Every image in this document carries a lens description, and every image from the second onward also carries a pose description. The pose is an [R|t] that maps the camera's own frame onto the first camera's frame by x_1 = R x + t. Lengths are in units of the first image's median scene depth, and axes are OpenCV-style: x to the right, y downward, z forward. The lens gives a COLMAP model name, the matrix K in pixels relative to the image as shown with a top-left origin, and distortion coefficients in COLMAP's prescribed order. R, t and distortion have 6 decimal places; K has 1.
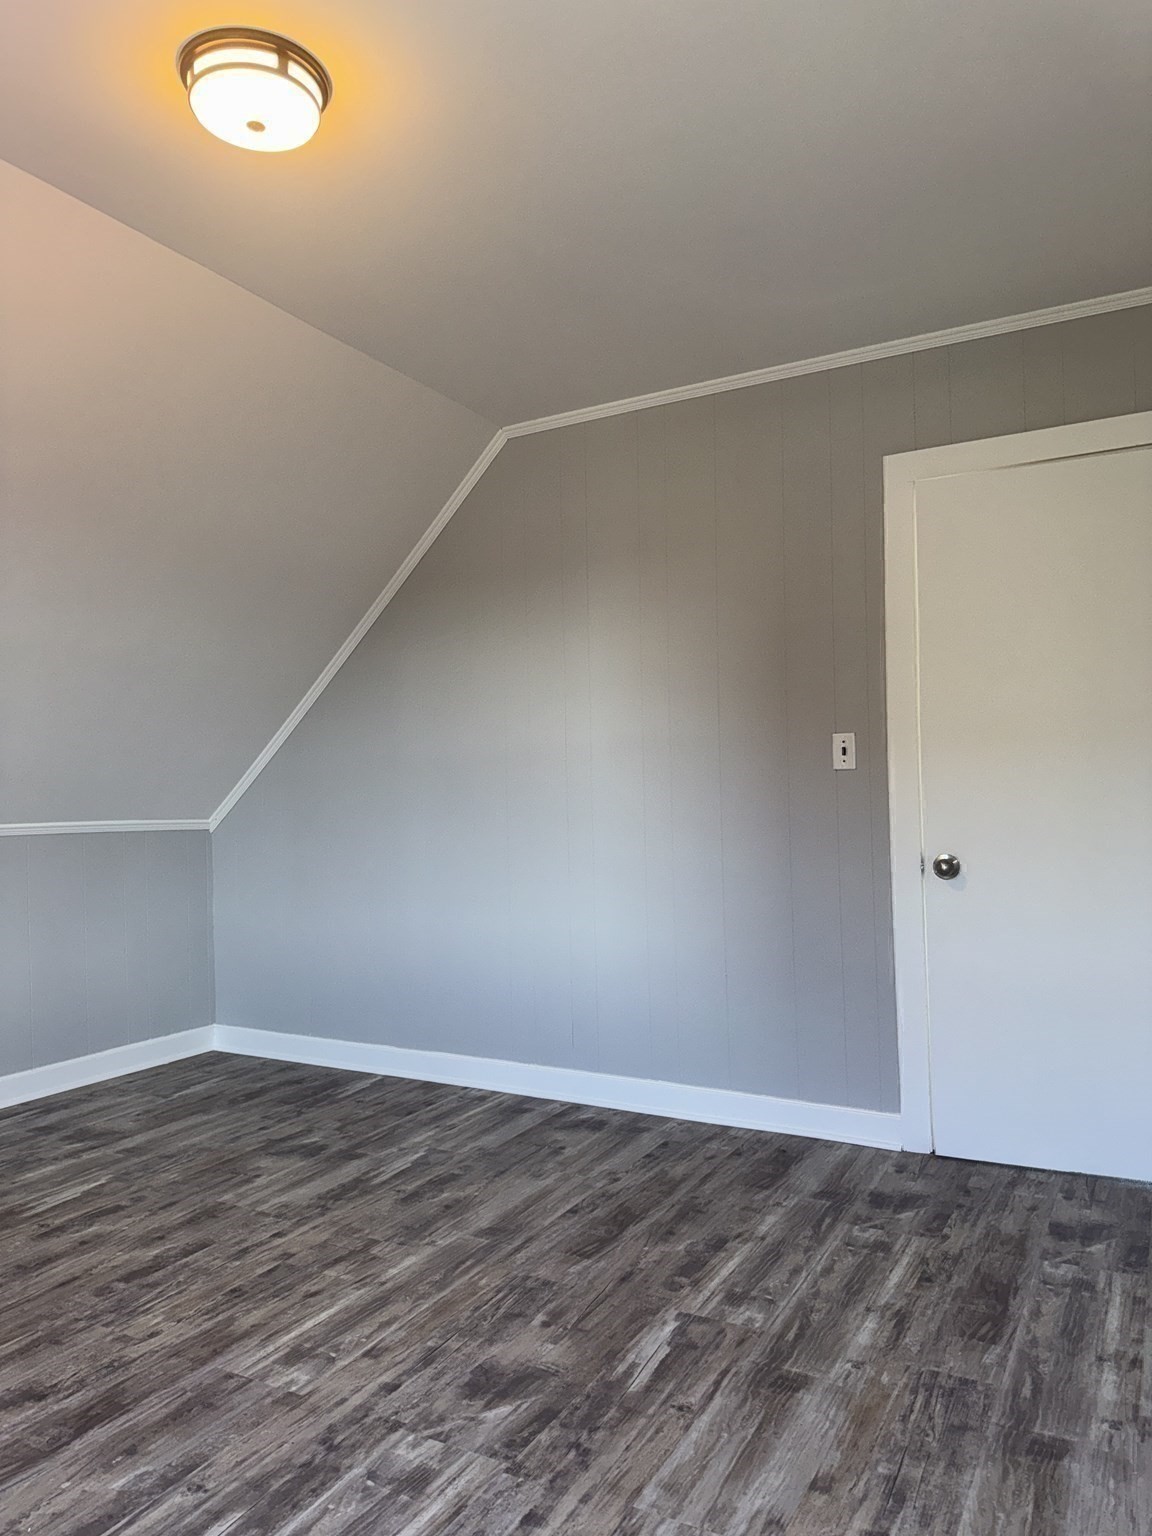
lens RADIAL K [[1104.3, 0, 612.1], [0, 1104.3, 770.1], [0, 0, 1]] dist [-0.004396, -0.005196]
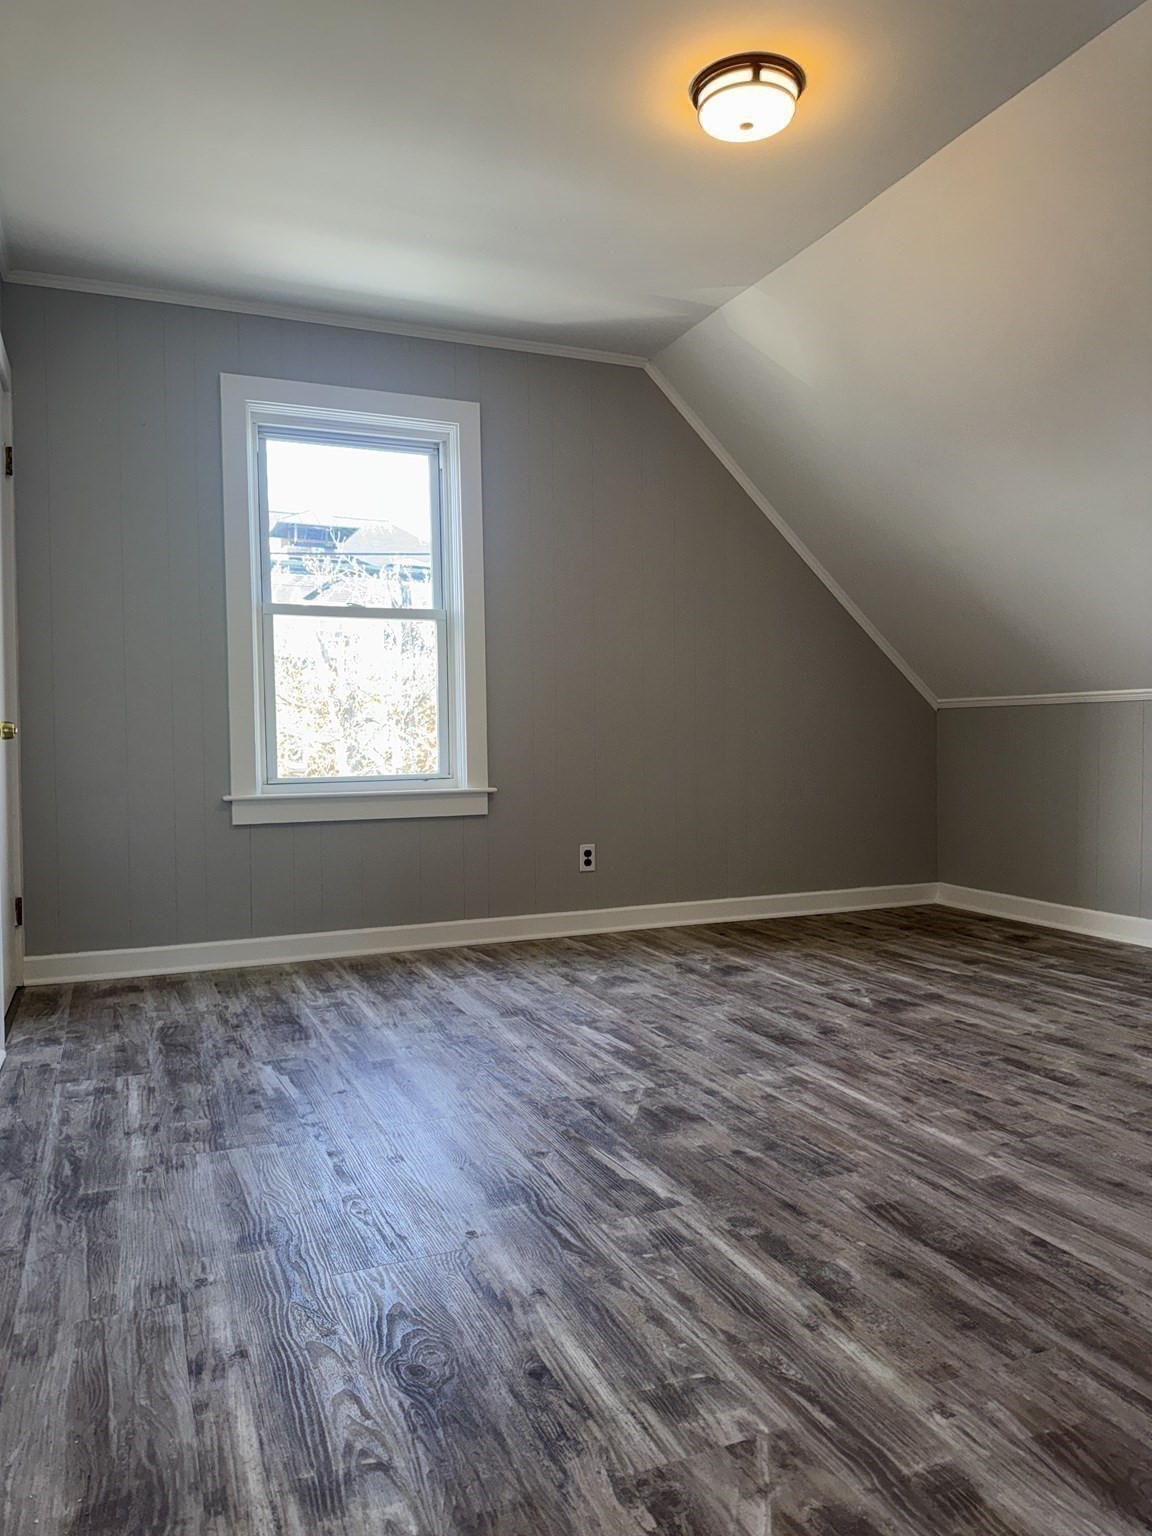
lens RADIAL K [[1083.8, 0, 576.0], [0, 1083.8, 768.0], [0, 0, 1]] dist [-0.000366, -0.038075]
pose [[-0.642385, 0.042665, -0.765193, 0.761548], [0.034230, 0.999050, 0.026968, 0.117920], [0.765617, -0.008869, -0.643236, 1.494531]]
